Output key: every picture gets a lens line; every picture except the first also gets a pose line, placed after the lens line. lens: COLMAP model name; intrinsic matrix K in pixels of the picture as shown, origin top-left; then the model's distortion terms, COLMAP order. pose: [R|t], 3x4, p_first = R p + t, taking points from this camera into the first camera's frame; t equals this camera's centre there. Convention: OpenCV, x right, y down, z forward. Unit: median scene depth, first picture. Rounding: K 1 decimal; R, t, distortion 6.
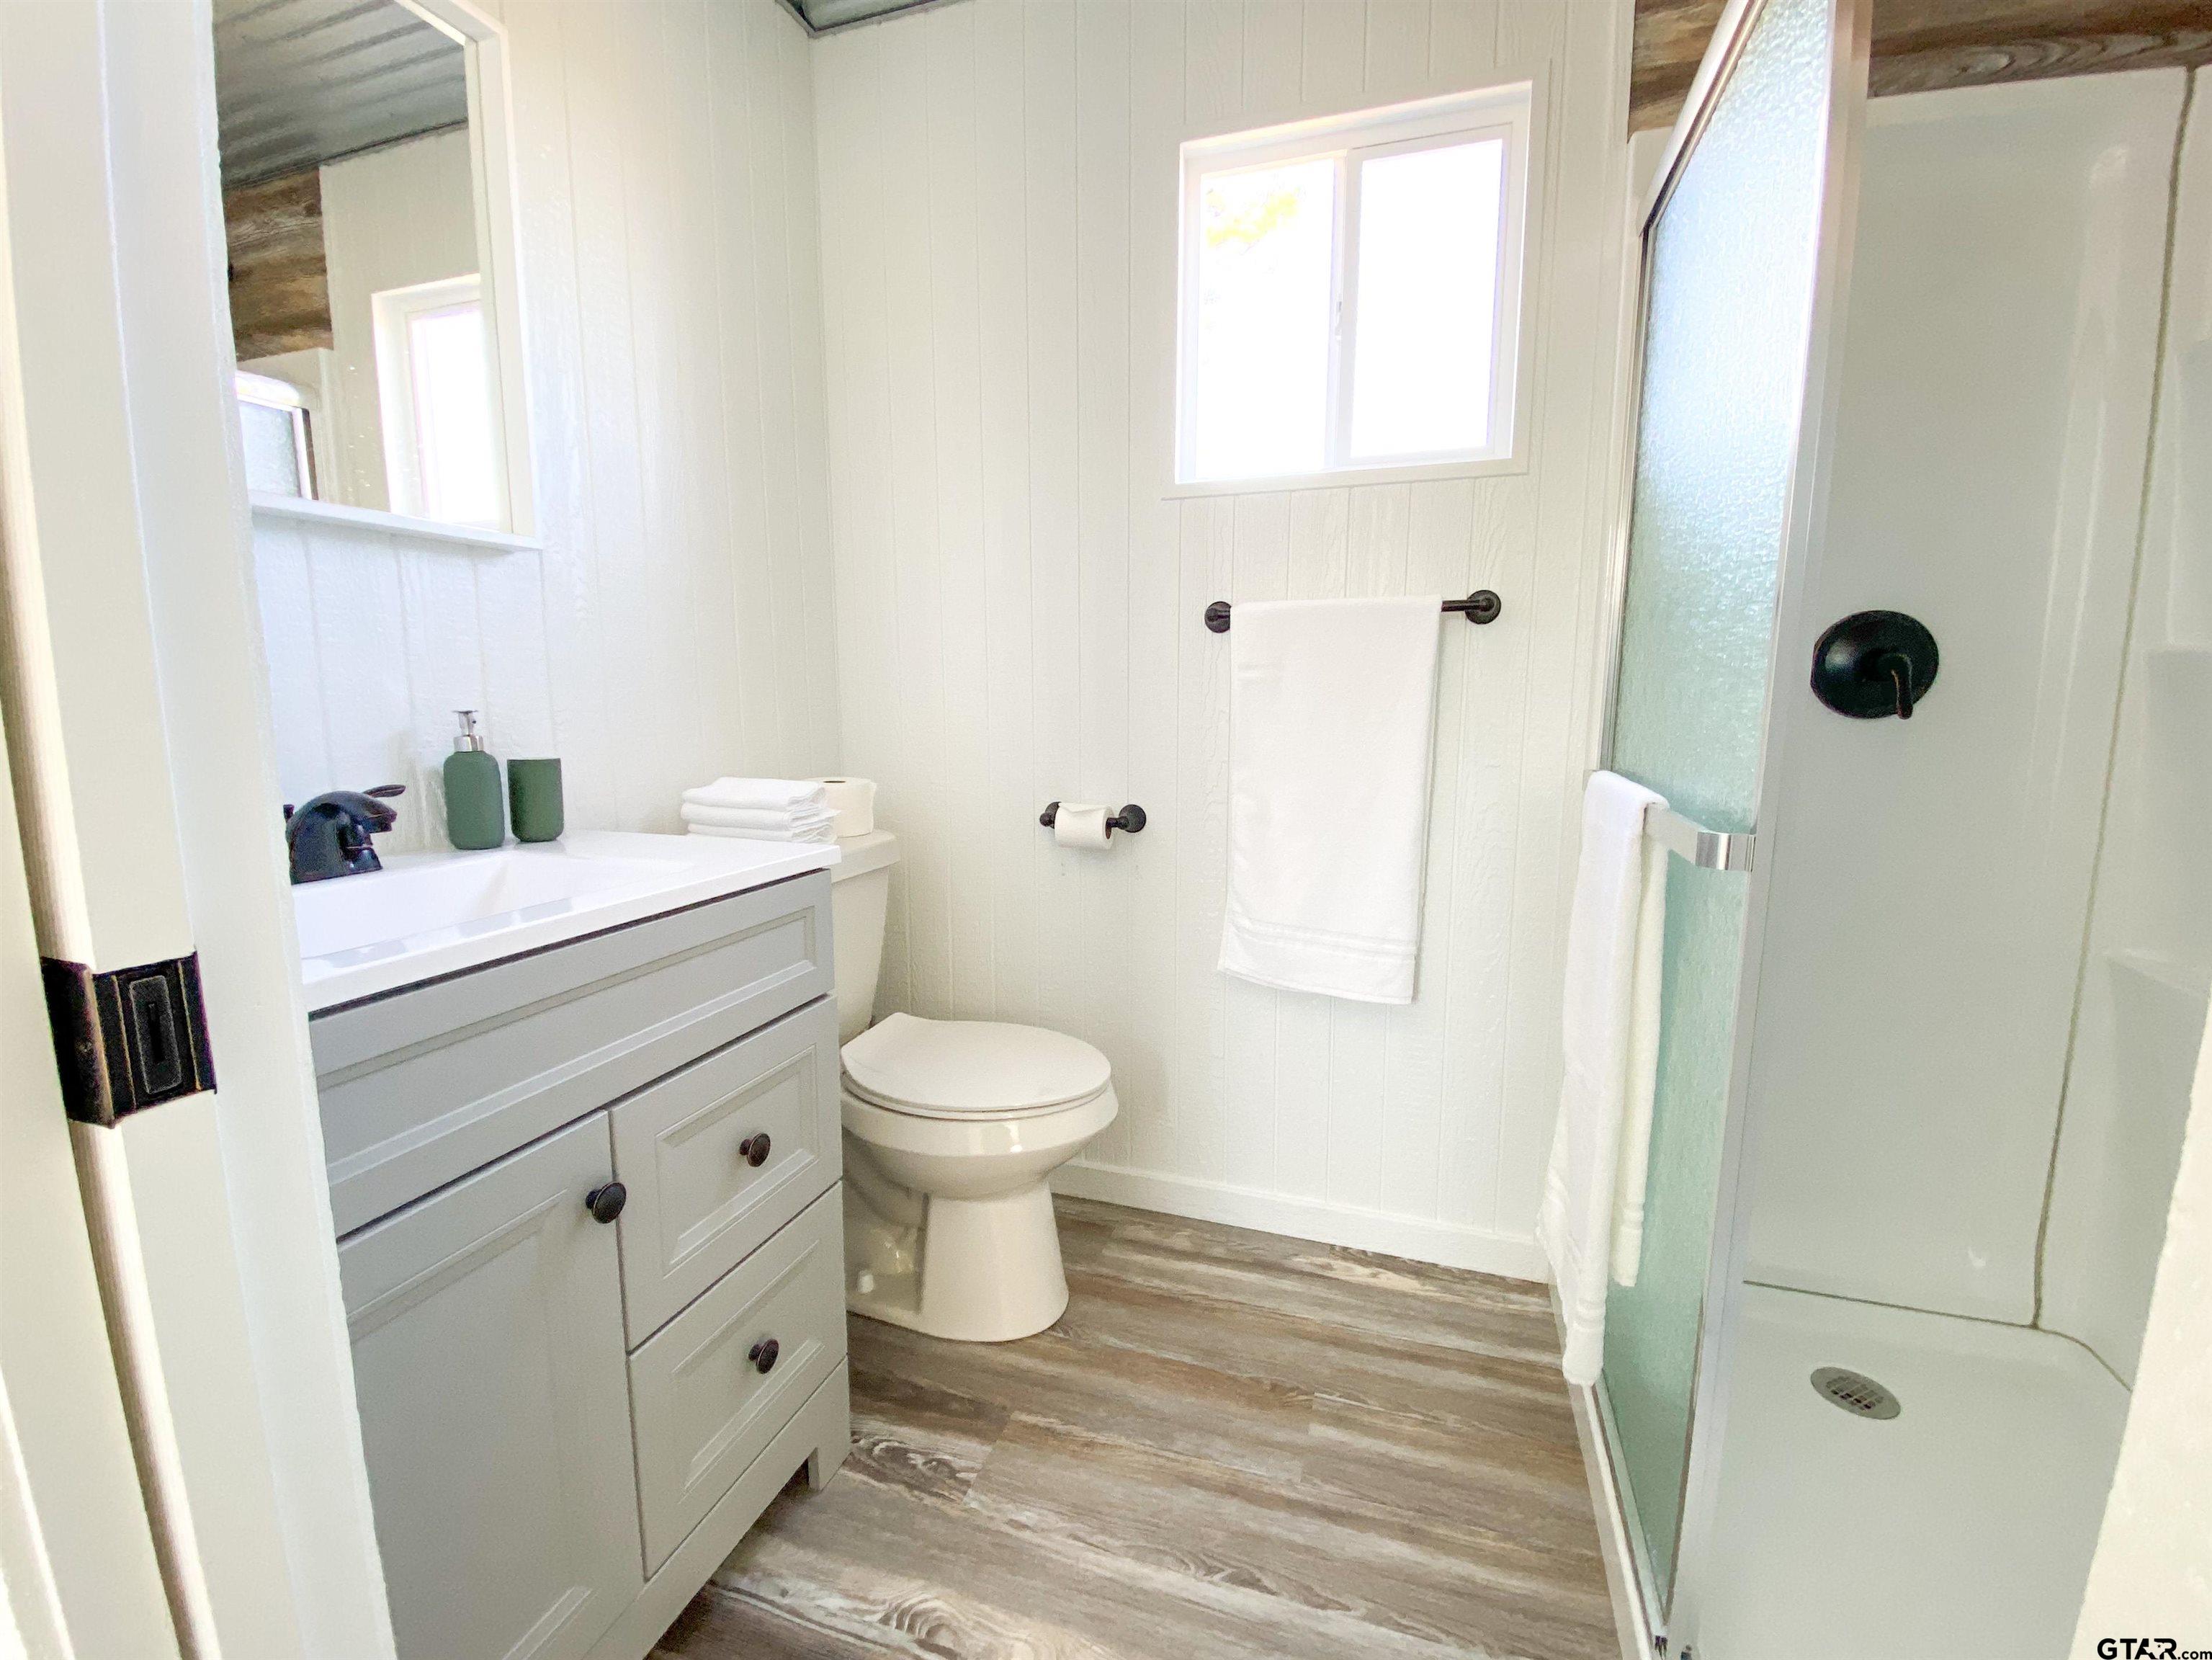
lens RADIAL K [[956.7, 0, 1106.0], [0, 956.7, 830.0], [0, 0, 1]] dist [0.027814, -0.029910]
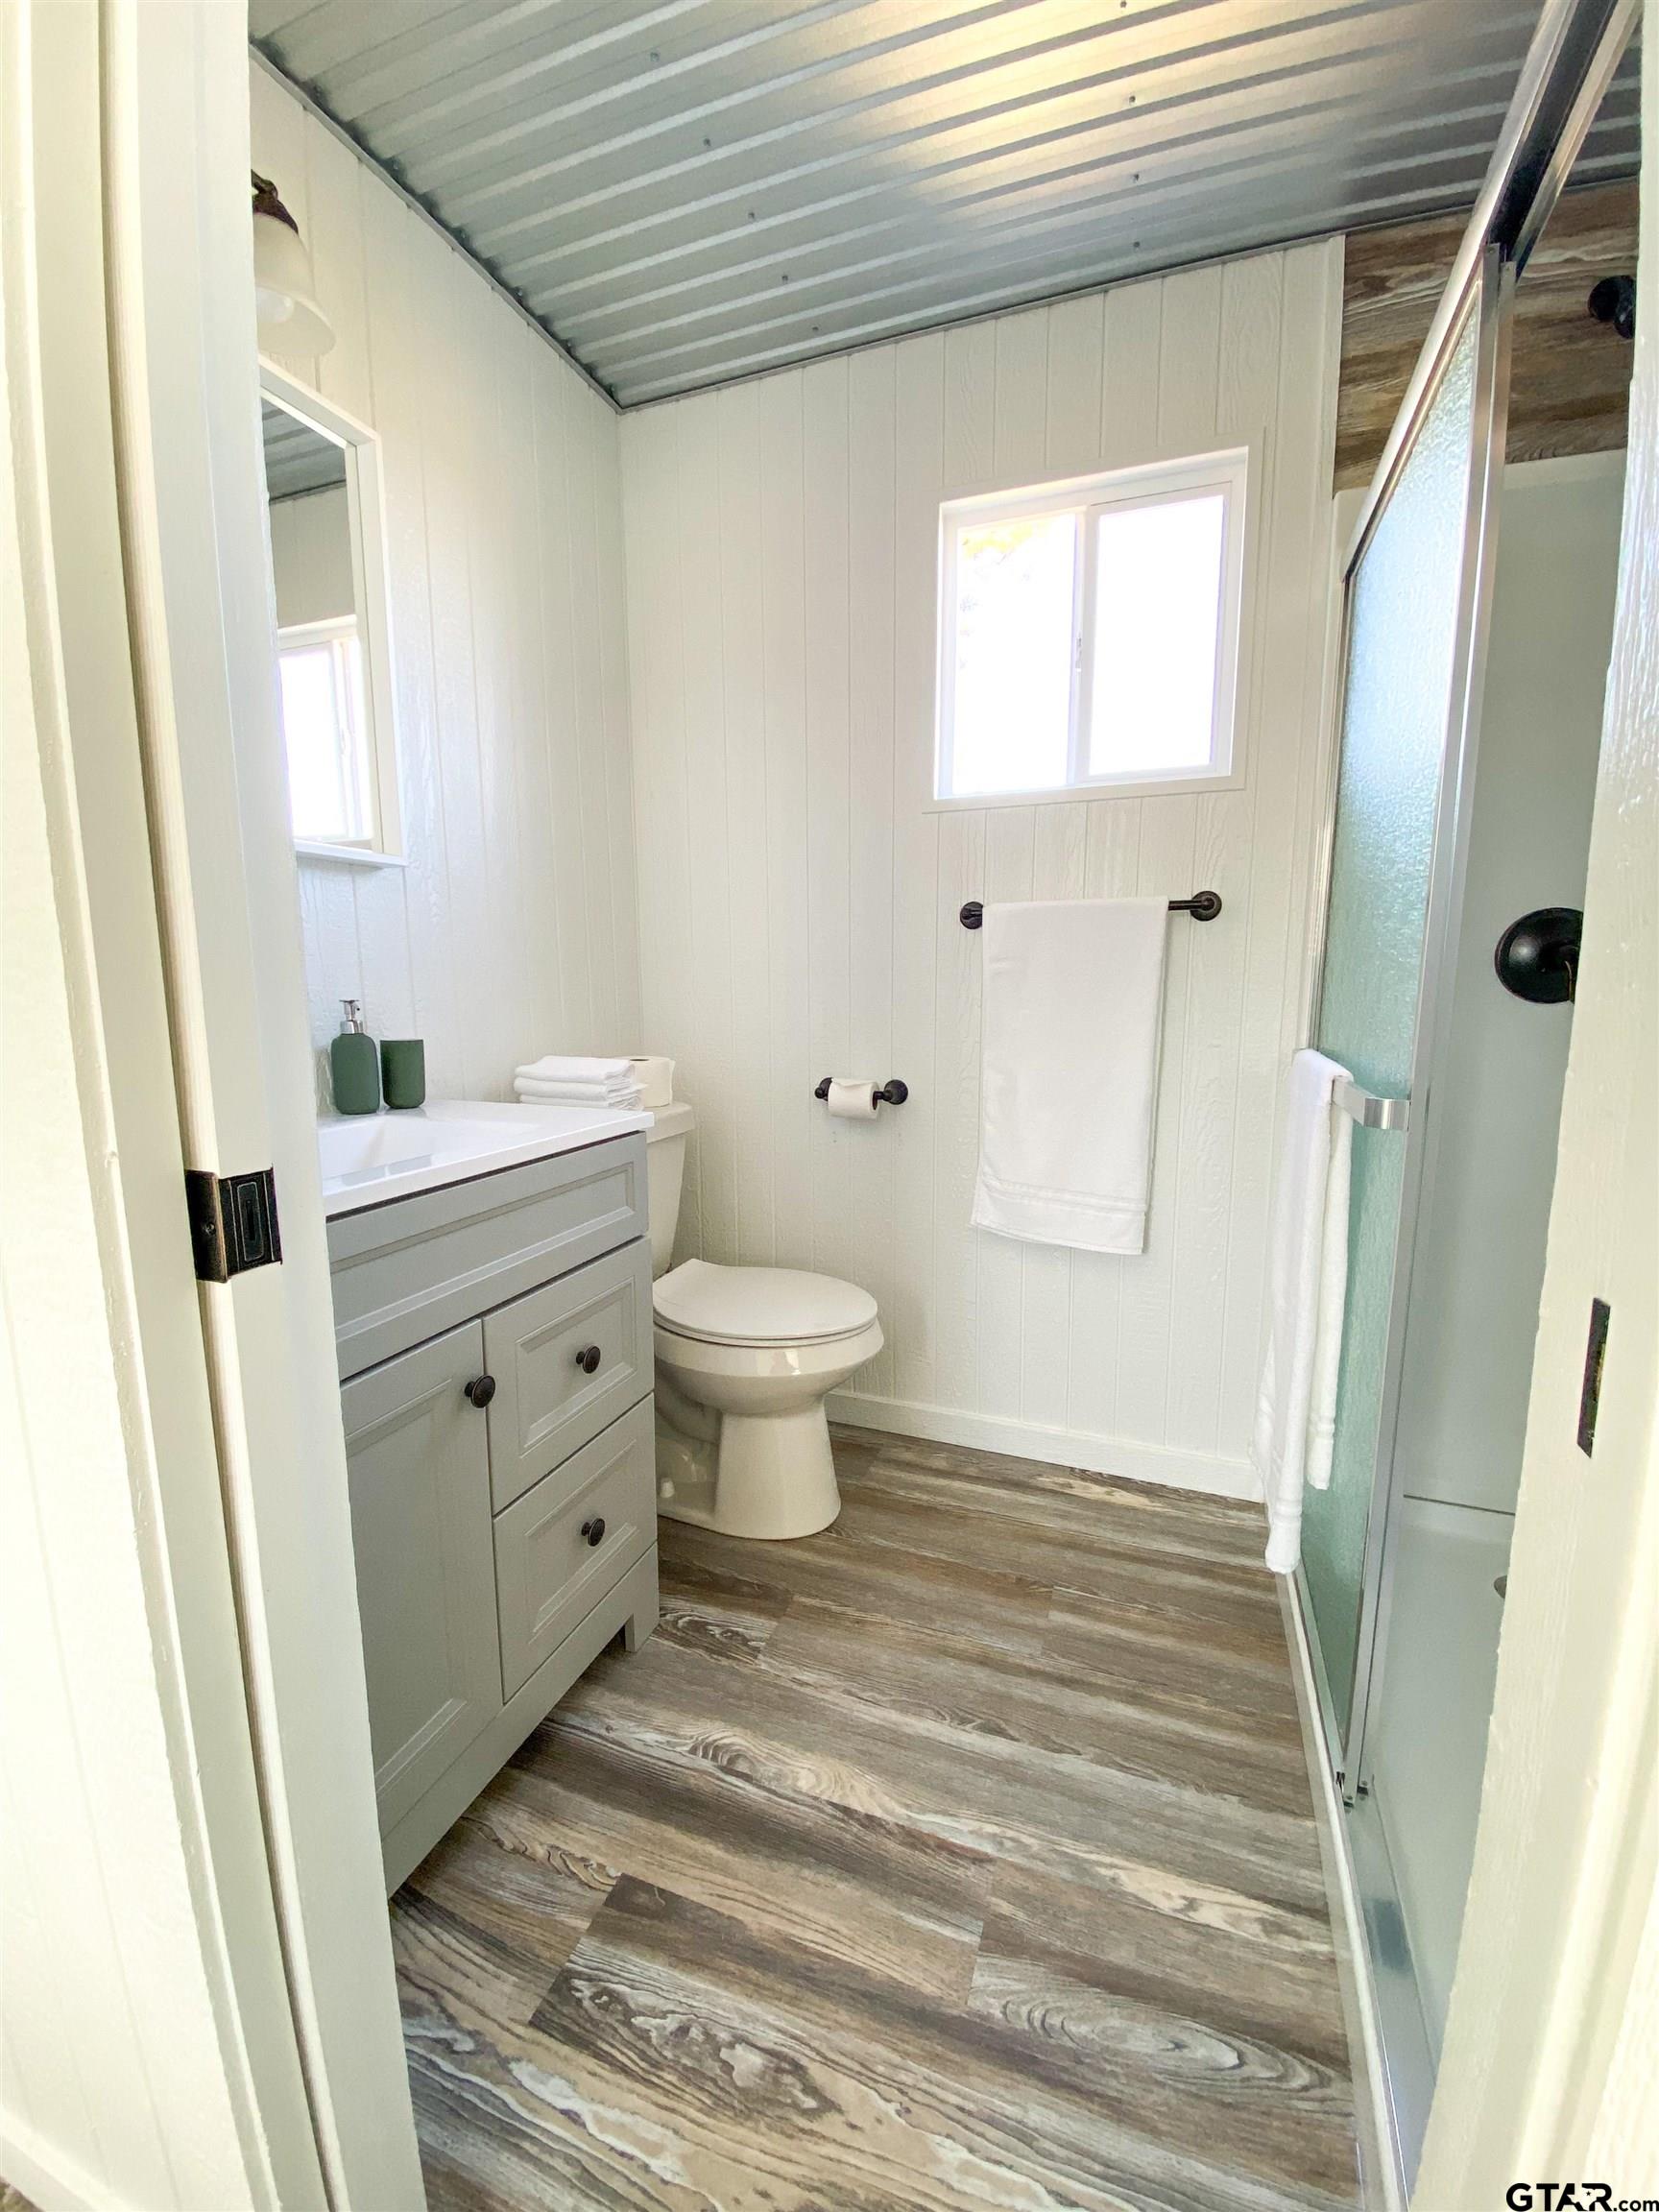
lens RADIAL K [[956.6, 0, 829.5], [0, 956.6, 1106.0], [0, 0, 1]] dist [0.027814, -0.029910]
pose [[0.999372, 0.001704, -0.035399, -0.013795], [-0.001935, 0.999977, -0.006483, 0.014911], [0.035387, 0.006547, 0.999352, -0.174940]]
